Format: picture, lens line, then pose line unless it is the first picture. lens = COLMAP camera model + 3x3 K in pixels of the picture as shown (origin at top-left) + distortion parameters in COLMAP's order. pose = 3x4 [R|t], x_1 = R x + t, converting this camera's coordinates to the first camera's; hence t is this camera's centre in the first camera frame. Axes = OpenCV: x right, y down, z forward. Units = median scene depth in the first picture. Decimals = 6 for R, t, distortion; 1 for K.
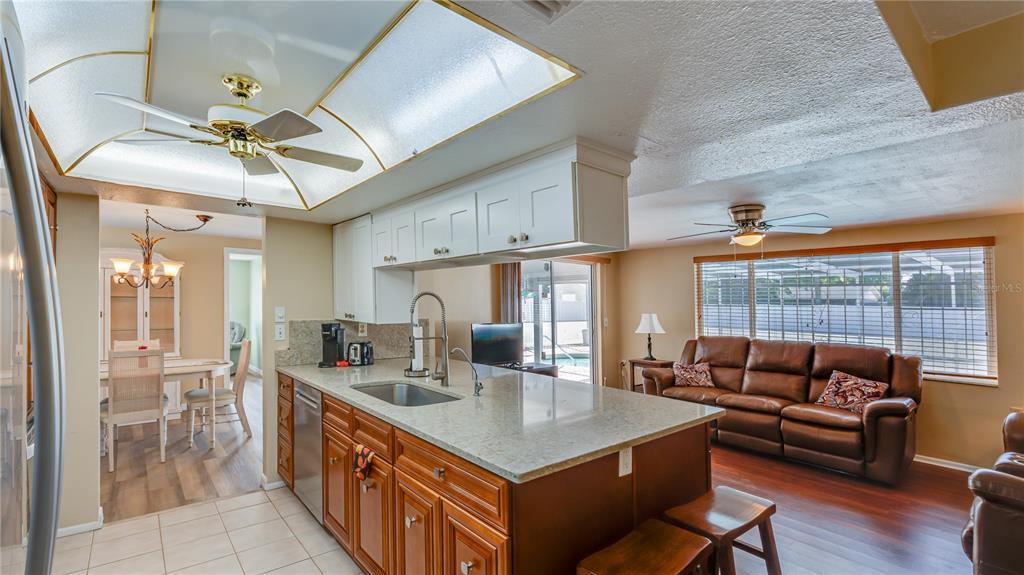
lens RADIAL K [[452.3, 0, 512.0], [0, 452.3, 287.5], [0, 0, 1]] dist [0.000814, -0.004566]
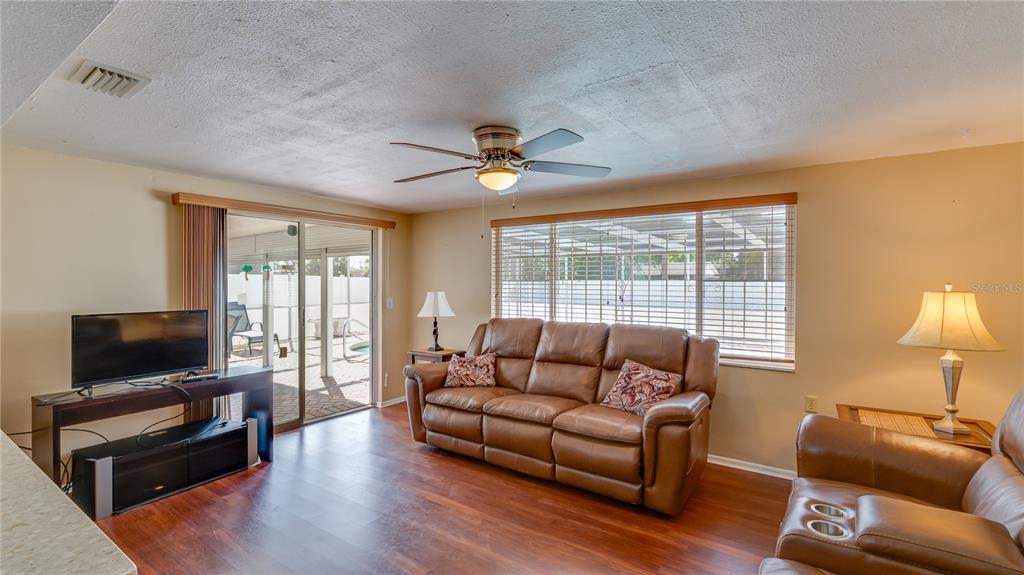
lens RADIAL K [[456.3, 0, 512.0], [0, 456.3, 287.5], [0, 0, 1]] dist [-0.001229, 0.000074]
pose [[0.966760, -0.011740, 0.255414, 0.312339], [0.000240, 0.998987, 0.045010, 0.021348], [-0.255684, -0.043452, 0.965783, 0.281295]]
